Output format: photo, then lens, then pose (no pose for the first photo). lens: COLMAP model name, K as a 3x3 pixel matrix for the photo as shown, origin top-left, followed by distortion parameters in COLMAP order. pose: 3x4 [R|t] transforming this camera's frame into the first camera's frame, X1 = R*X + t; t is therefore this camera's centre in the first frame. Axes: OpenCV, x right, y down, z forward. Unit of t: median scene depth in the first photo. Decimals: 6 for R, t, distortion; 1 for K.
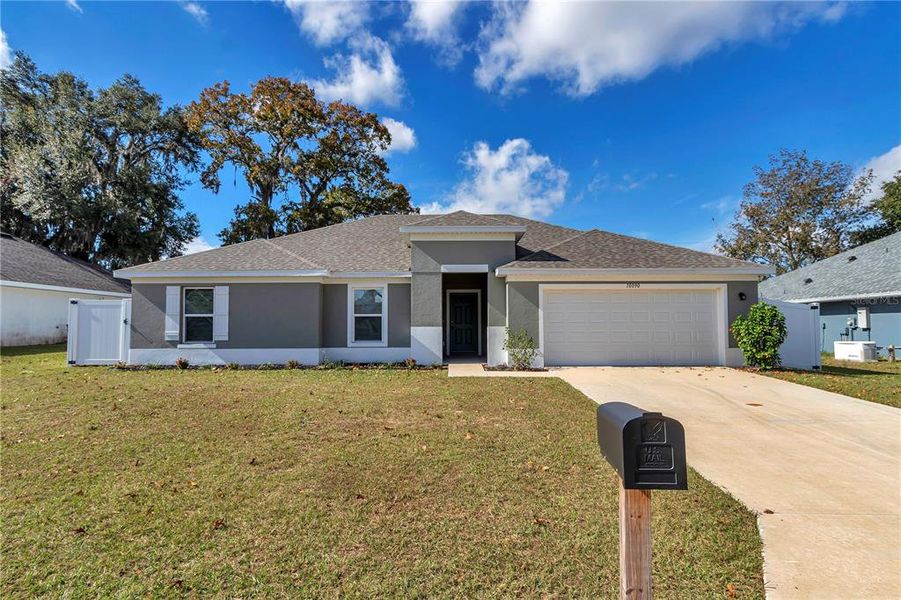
lens RADIAL K [[481.0, 0, 448.0], [0, 481.0, 306.3], [0, 0, 1]] dist [0.001025, 0.000484]
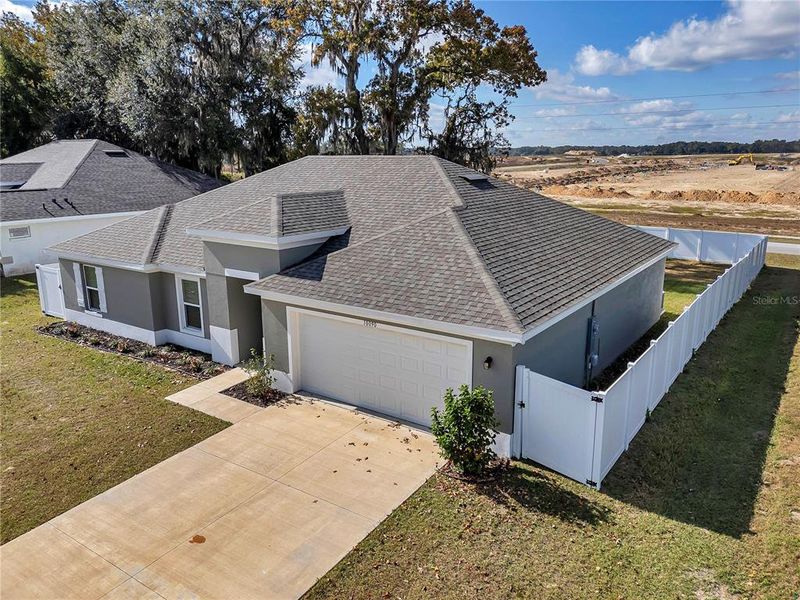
lens RADIAL K [[606.4, 0, 395.6], [0, 606.4, 290.8], [0, 0, 1]] dist [0.082140, -0.084443]
pose [[0.816903, 0.124408, -0.563197, 0.961168], [0.032072, 0.965152, 0.259718, -0.349594], [0.575882, -0.230227, 0.784446, 0.232738]]
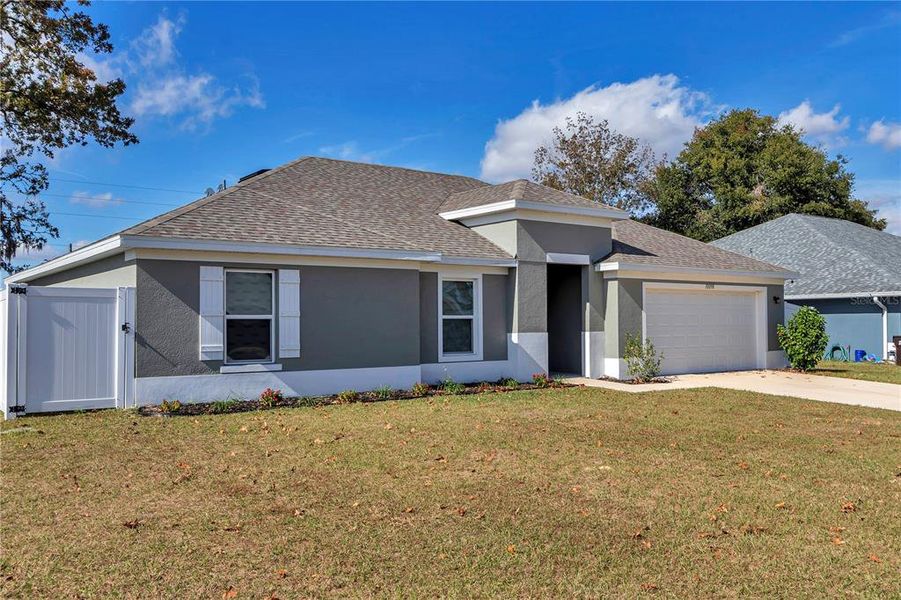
lens RADIAL K [[787.5, 0, 450.5], [0, 787.5, 300.0], [0, 0, 1]] dist [-0.001713, 0.005467]
pose [[0.807377, 0.015683, 0.589827, -0.894446], [-0.021959, 0.999753, 0.003476, -0.010879], [-0.589627, -0.015758, 0.807522, 0.062465]]
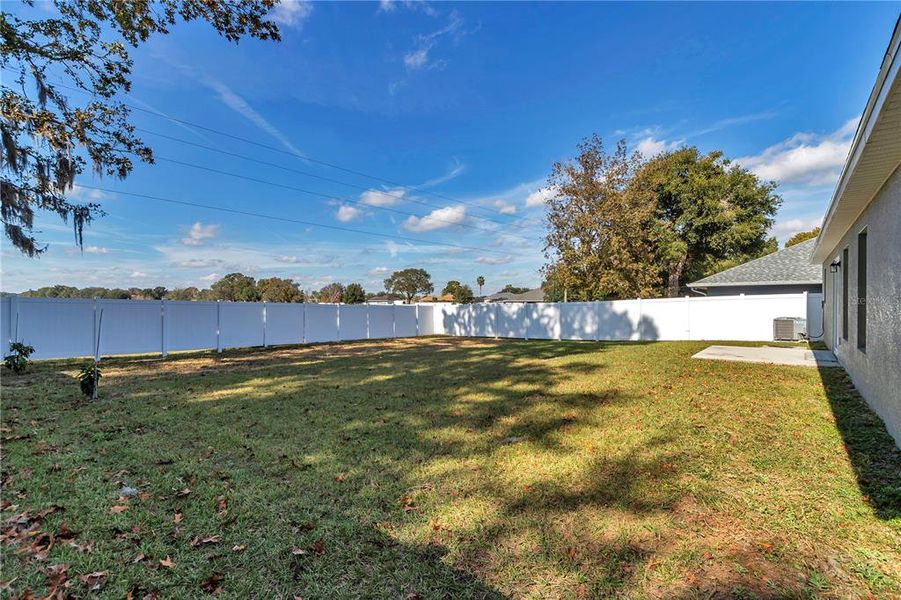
lens RADIAL K [[432.6, 0, 445.3], [0, 432.6, 302.7], [0, 0, 1]] dist [-0.001710, -0.000136]
pose [[0.633585, 0.000746, 0.773672, -0.719779], [-0.038303, 0.998804, 0.030405, 0.060707], [-0.772724, -0.048898, 0.632856, 1.891491]]
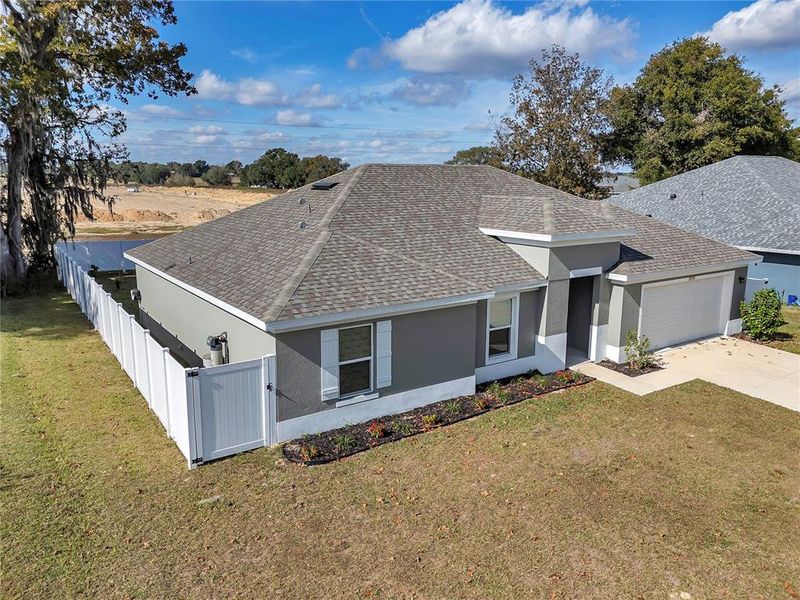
lens RADIAL K [[606.4, 0, 395.6], [0, 606.4, 290.8], [0, 0, 1]] dist [0.082140, -0.084443]
pose [[0.825615, -0.097499, 0.555745, -0.994118], [-0.033423, 0.974777, 0.220666, -0.307009], [-0.563243, -0.200760, 0.801532, 0.208191]]
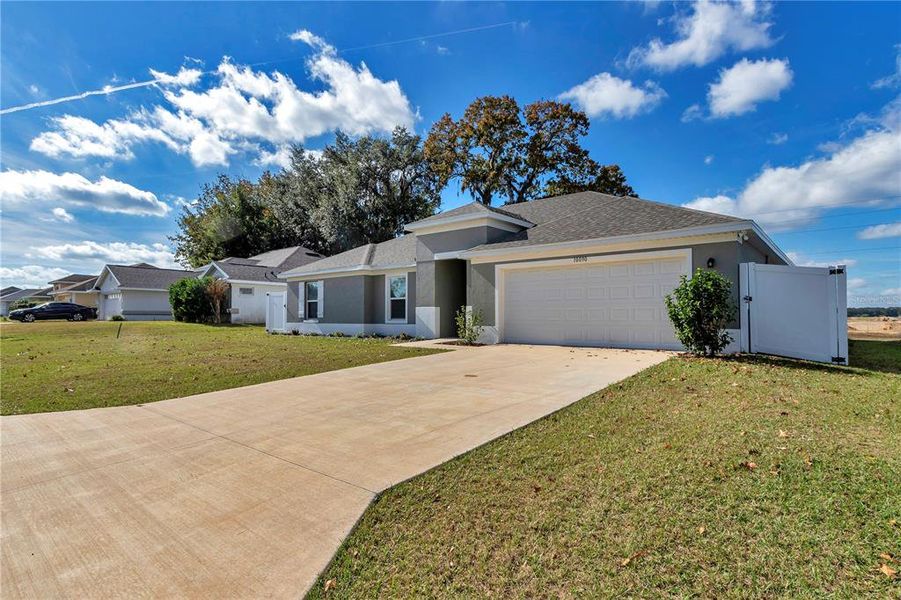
lens RADIAL K [[474.1, 0, 448.0], [0, 474.1, 303.4], [0, 0, 1]] dist [0.005403, 0.000022]
pose [[0.770454, -0.016417, -0.637285, 0.748312], [0.027041, 0.999610, 0.006941, 0.027223], [0.636922, -0.022580, 0.770597, 0.130730]]
